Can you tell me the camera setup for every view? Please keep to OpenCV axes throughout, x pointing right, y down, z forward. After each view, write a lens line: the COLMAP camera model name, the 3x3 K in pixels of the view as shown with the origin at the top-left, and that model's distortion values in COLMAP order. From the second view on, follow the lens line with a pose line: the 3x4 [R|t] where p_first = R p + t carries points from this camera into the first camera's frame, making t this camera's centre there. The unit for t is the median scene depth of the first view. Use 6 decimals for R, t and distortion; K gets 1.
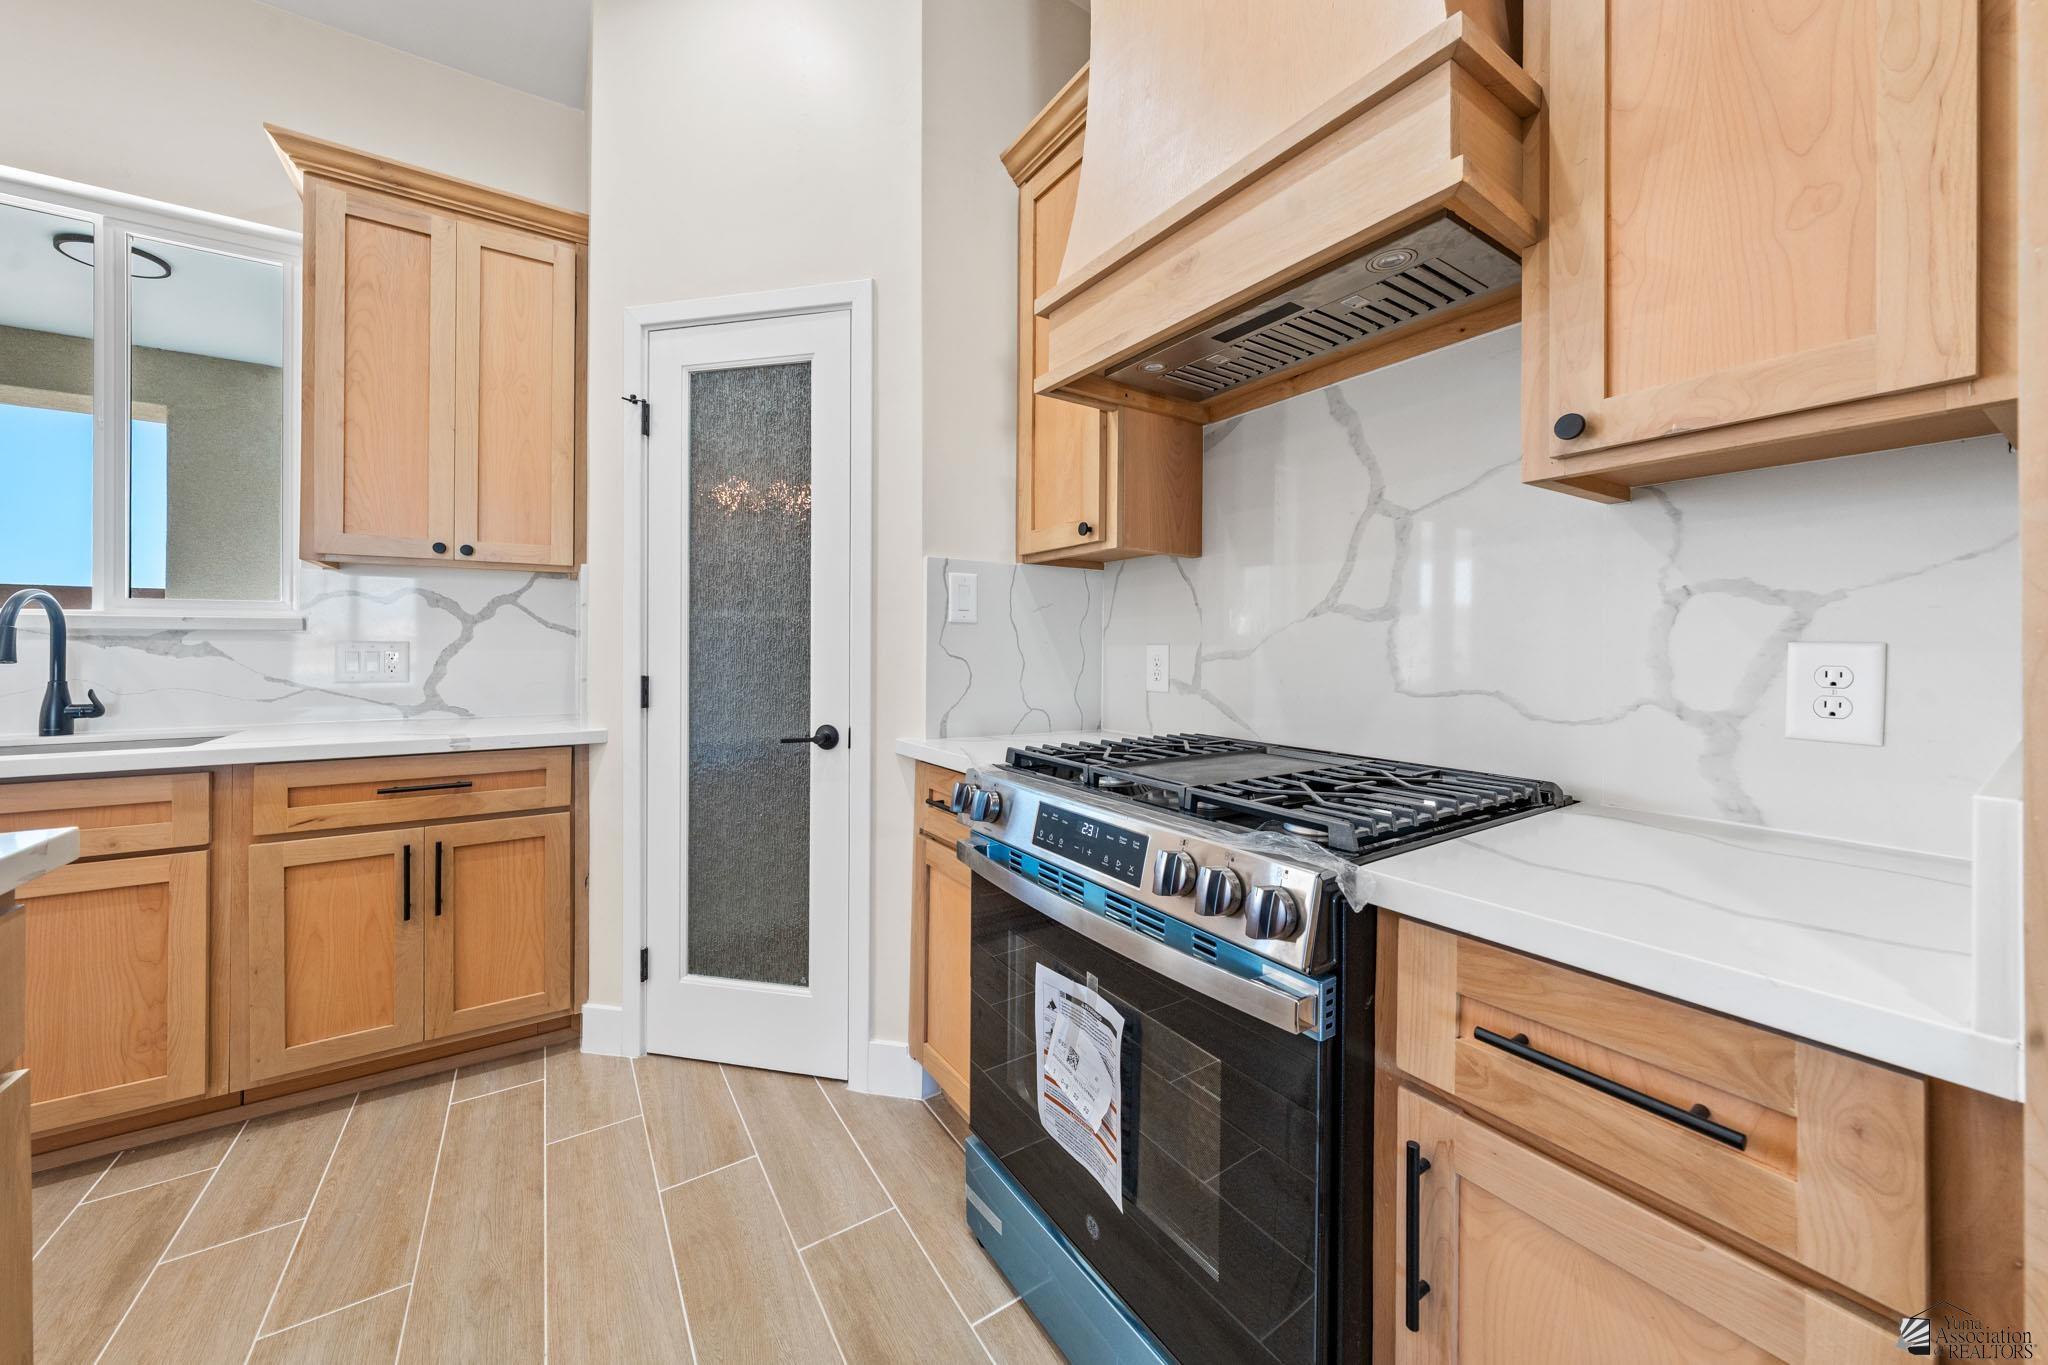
lens RADIAL K [[699.2, 0, 1006.1], [0, 699.2, 649.7], [0, 0, 1]] dist [-0.002043, 0.000360]
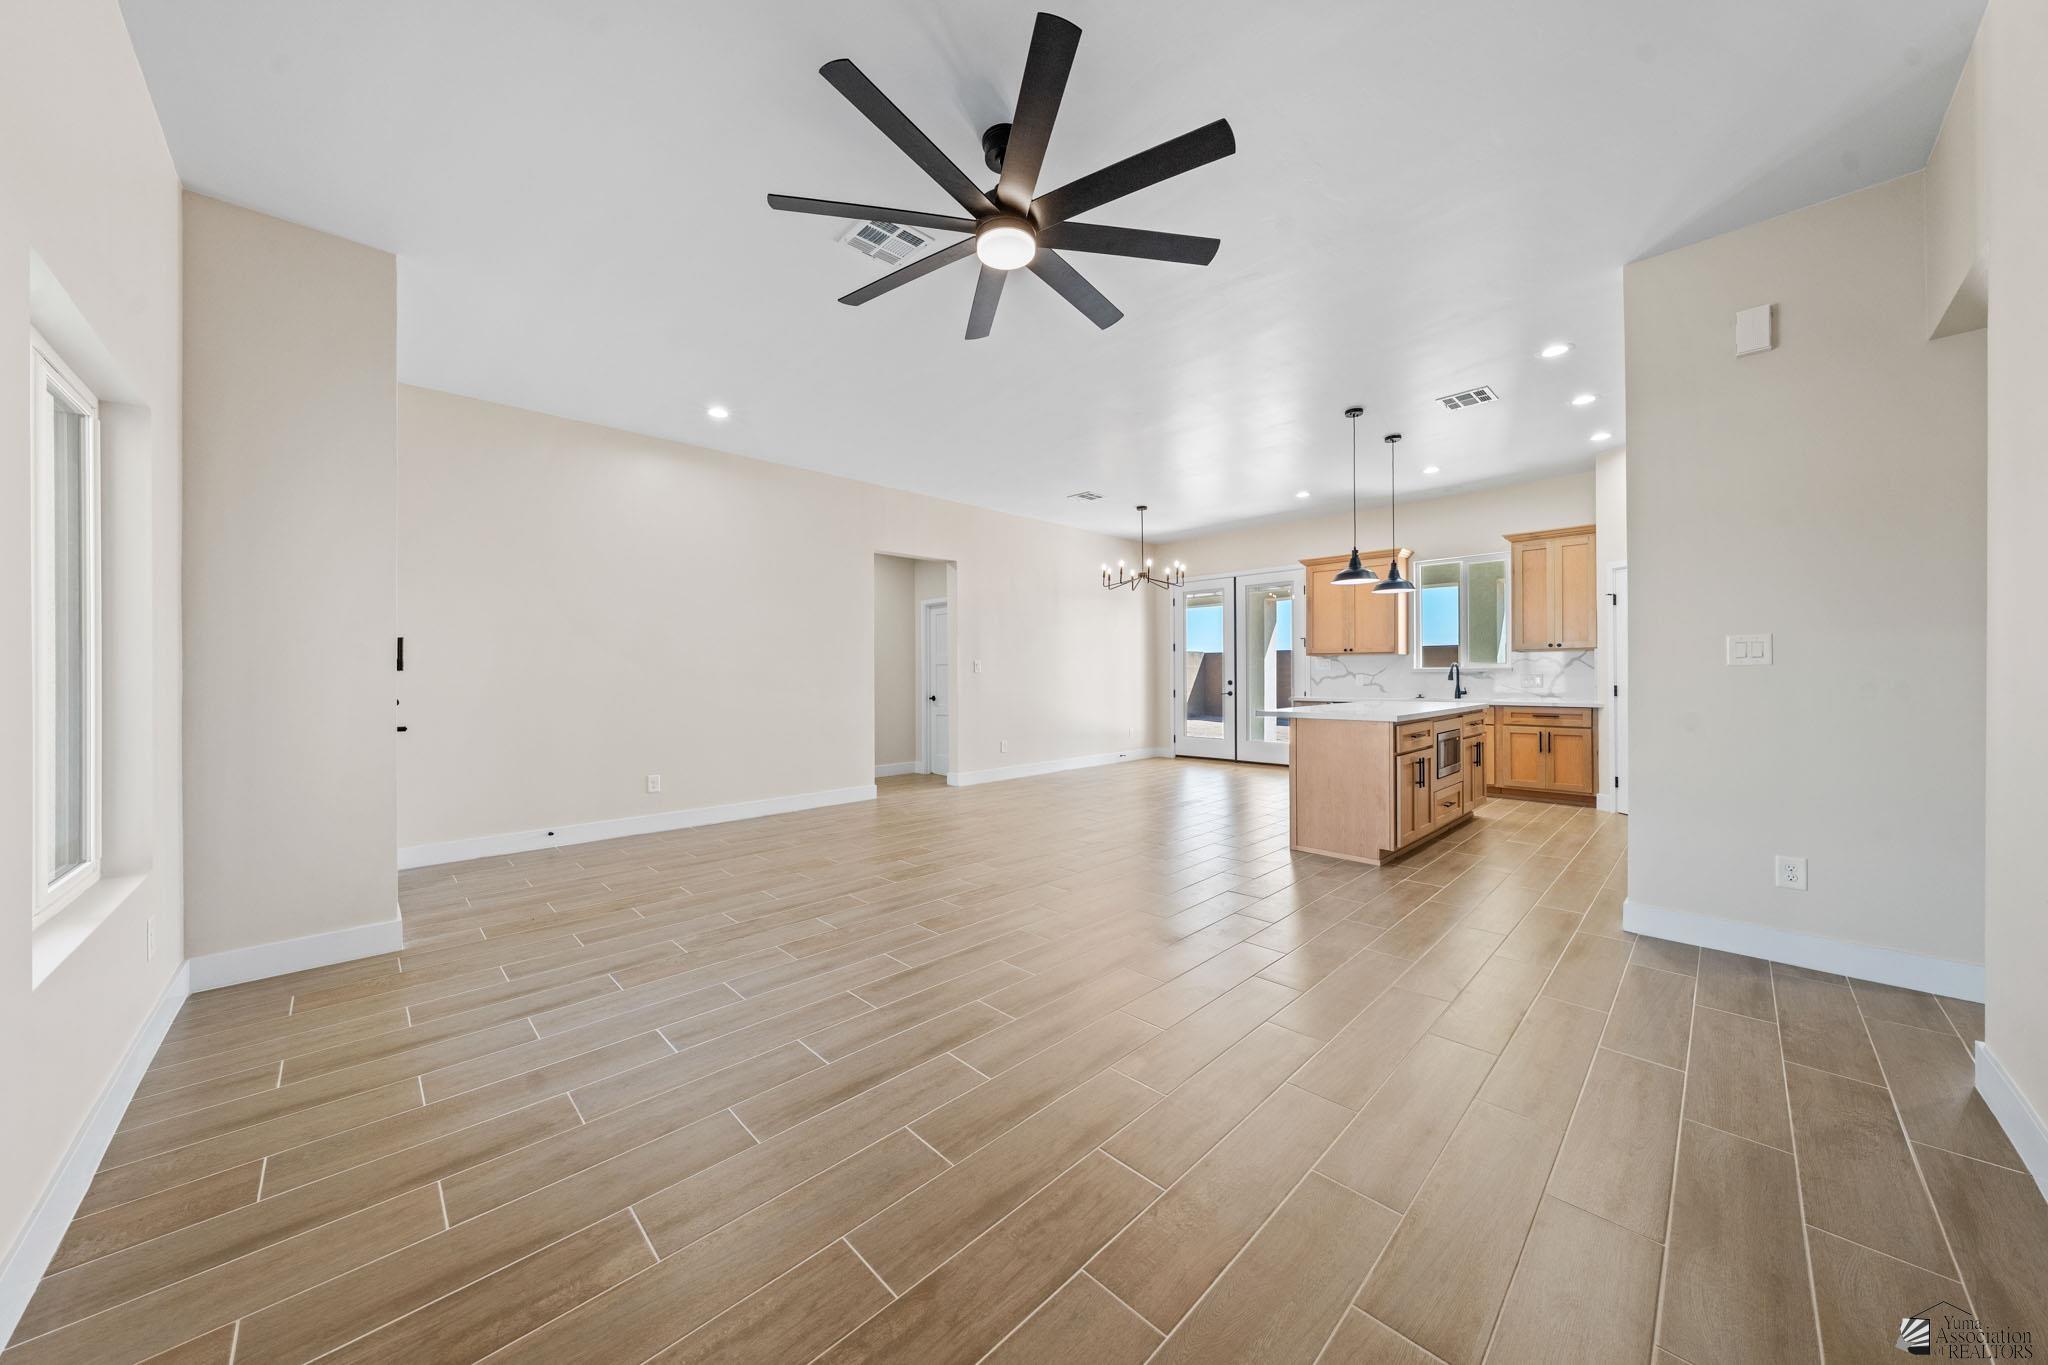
lens RADIAL K [[699.2, 0, 1005.3], [0, 699.2, 668.9], [0, 0, 1]] dist [-0.002043, 0.000360]
pose [[0.182144, -0.013722, -0.983176, 2.047734], [0.001902, 0.999906, -0.013603, 0.002394], [0.983270, 0.000608, 0.182153, -2.220582]]
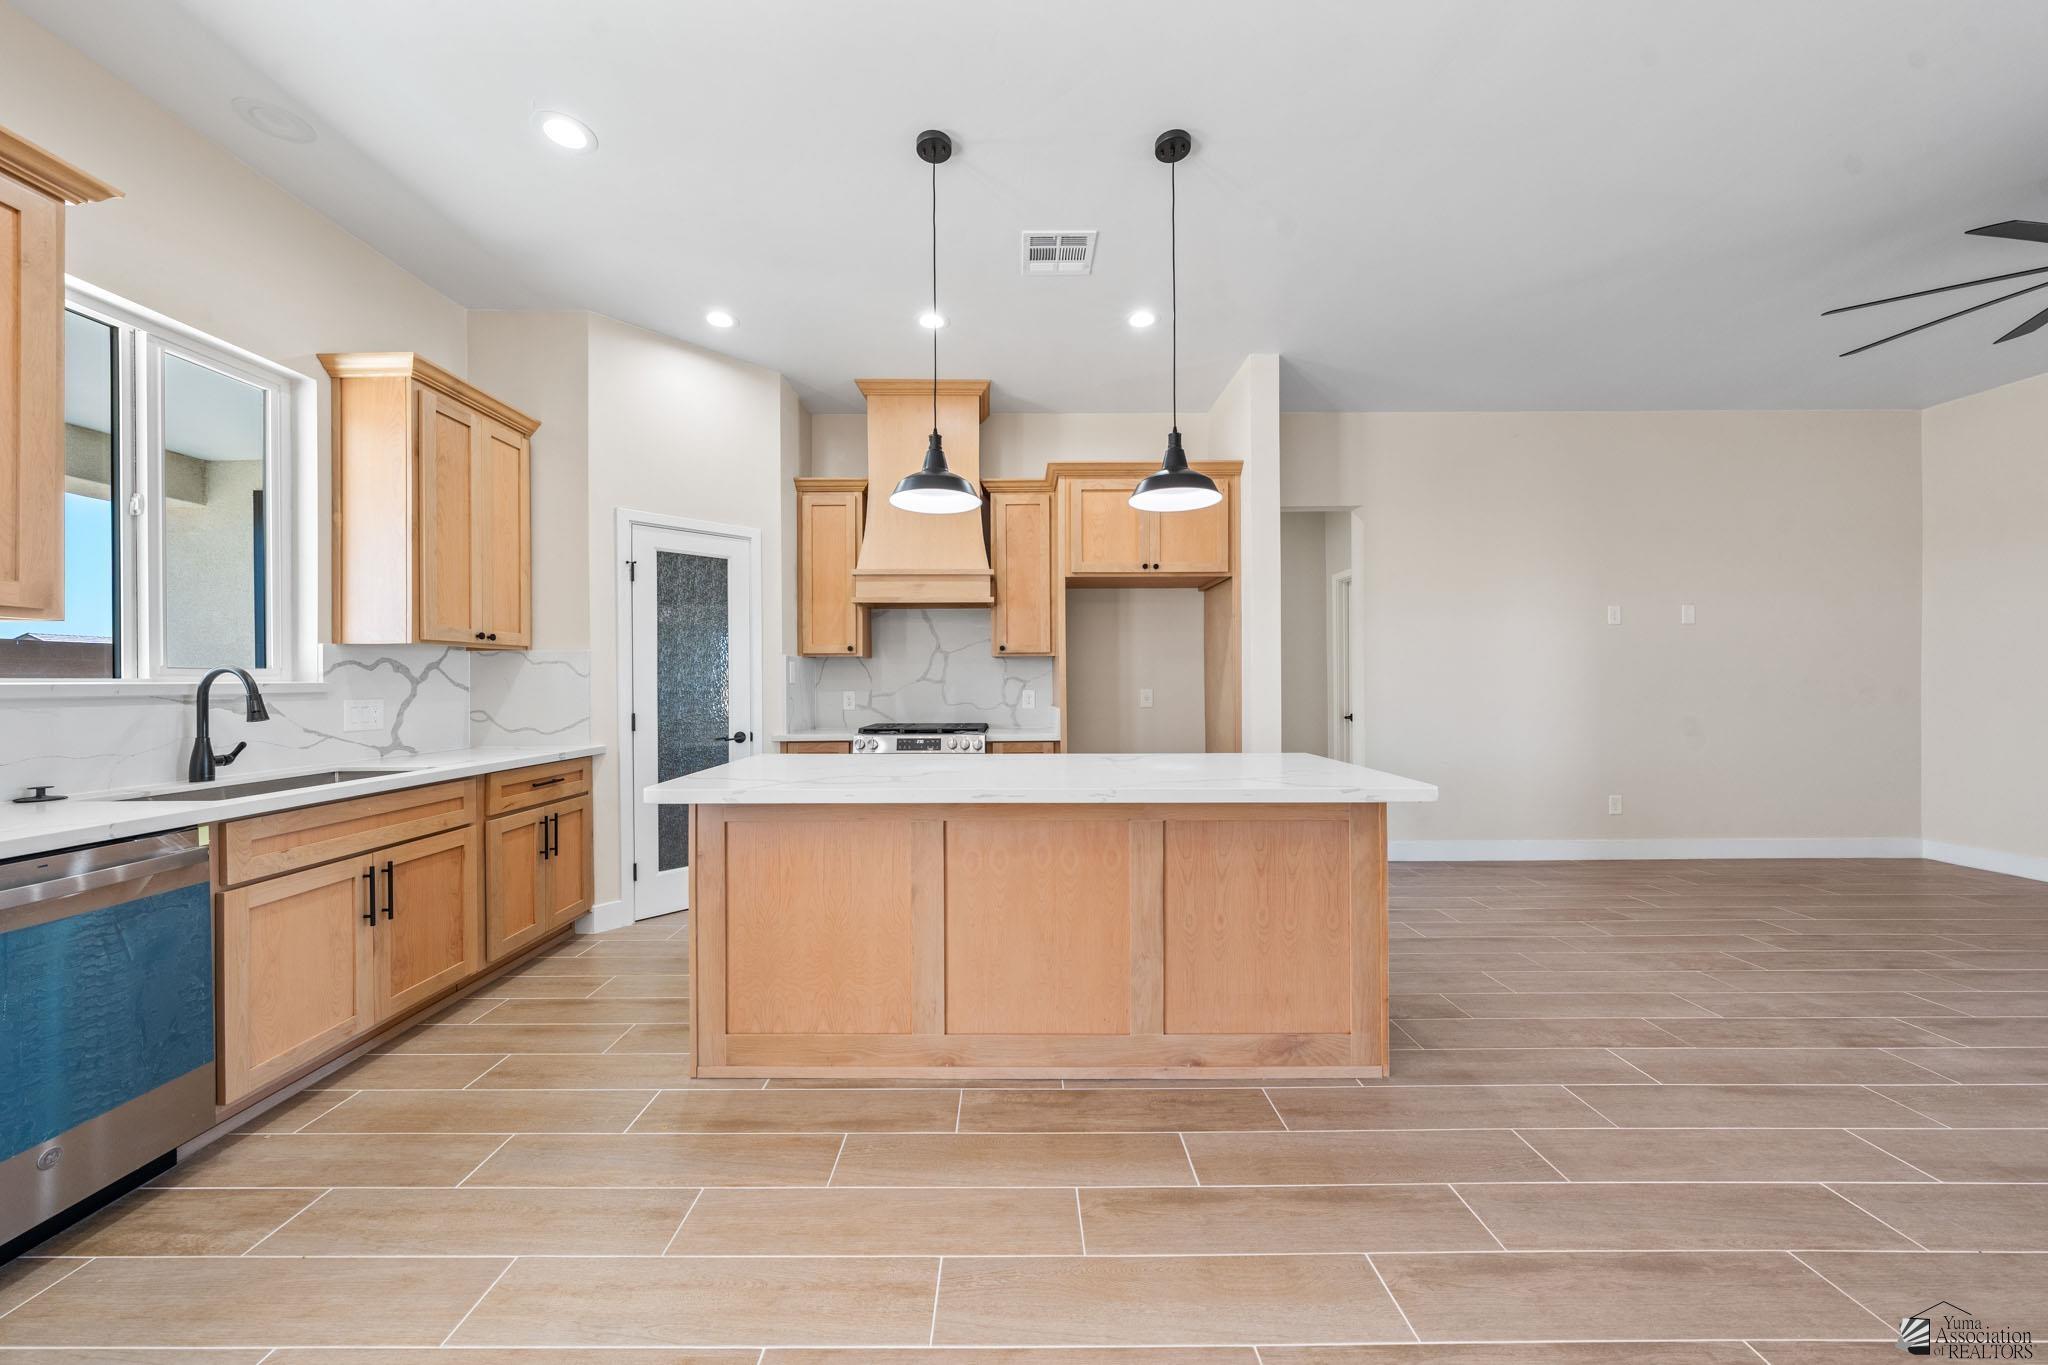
lens RADIAL K [[699.2, 0, 1015.9], [0, 699.2, 679.3], [0, 0, 1]] dist [-0.002043, 0.000360]
pose [[0.541327, -0.004440, 0.840800, -1.580373], [0.009988, 0.999949, -0.001150, -0.041096], [-0.840753, 0.009020, 0.541344, -0.858643]]
